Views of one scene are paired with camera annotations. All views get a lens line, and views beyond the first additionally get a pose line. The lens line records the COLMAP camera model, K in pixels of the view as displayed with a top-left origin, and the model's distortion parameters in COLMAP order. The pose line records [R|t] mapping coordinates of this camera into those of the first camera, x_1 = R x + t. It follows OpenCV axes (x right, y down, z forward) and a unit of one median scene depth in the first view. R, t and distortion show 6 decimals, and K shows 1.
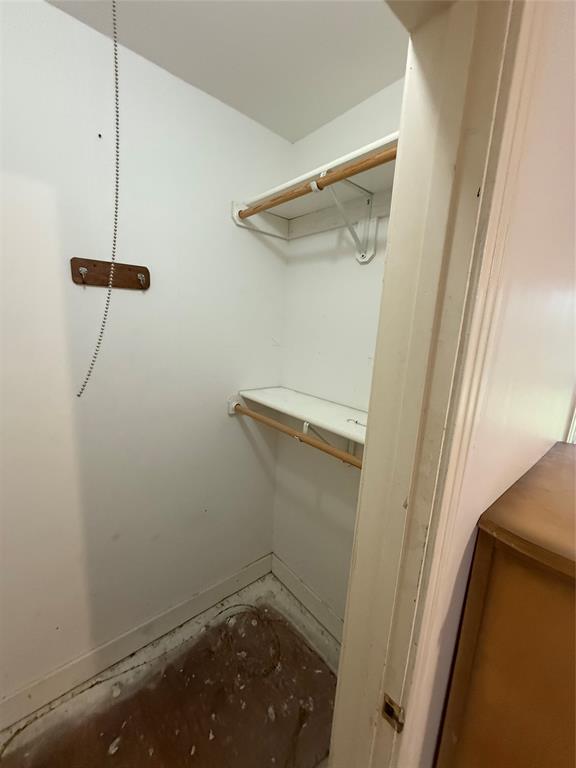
lens RADIAL K [[307.6, 0, 287.8], [0, 307.6, 383.4], [0, 0, 1]] dist [0.000280, 0.000867]
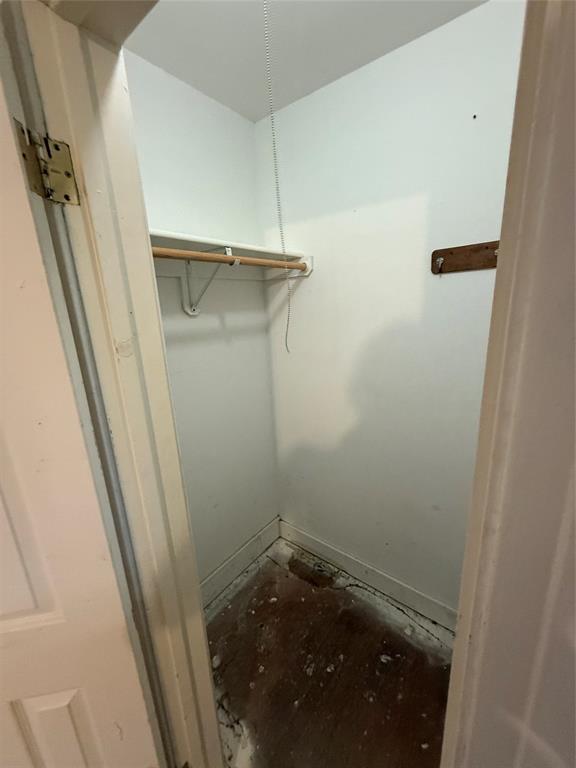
lens RADIAL K [[307.6, 0, 287.4], [0, 307.6, 381.3], [0, 0, 1]] dist [0.000280, 0.000867]
pose [[0.201902, 0.172796, -0.964042, 0.325455], [-0.127084, 0.980614, 0.149150, -0.033068], [0.971126, 0.092400, 0.219948, 0.236486]]
